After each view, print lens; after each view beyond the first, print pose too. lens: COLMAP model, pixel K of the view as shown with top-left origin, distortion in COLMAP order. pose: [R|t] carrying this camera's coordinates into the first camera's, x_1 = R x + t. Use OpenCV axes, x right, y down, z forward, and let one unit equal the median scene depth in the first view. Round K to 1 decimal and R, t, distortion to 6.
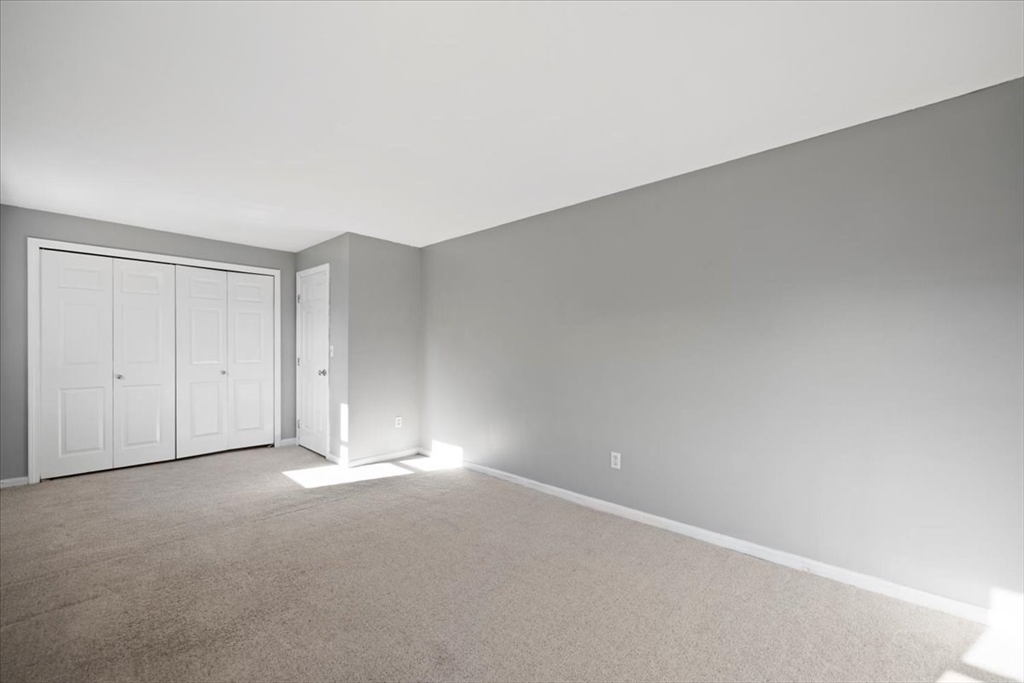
lens RADIAL K [[411.3, 0, 511.7], [0, 411.3, 352.6], [0, 0, 1]] dist [-0.000359, -0.000098]
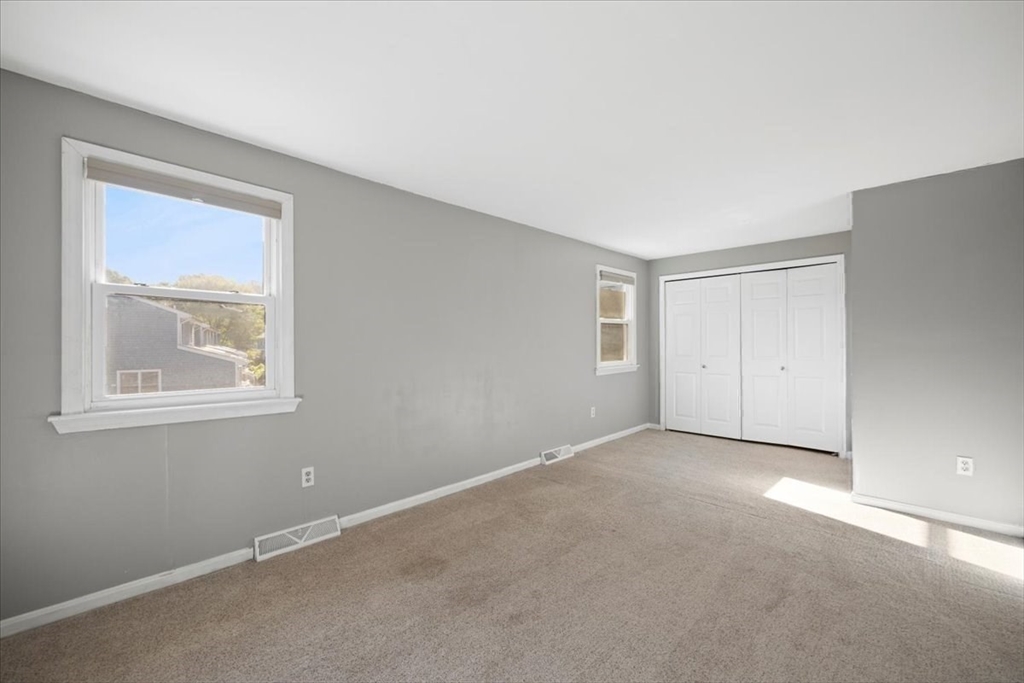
lens RADIAL K [[411.7, 0, 514.6], [0, 411.7, 340.0], [0, 0, 1]] dist [-0.000569, 0.000018]
pose [[-0.024258, -0.015378, -0.999587, 0.415789], [-0.006306, 0.999864, -0.015229, -0.002130], [0.999686, 0.005934, -0.024351, 0.431962]]
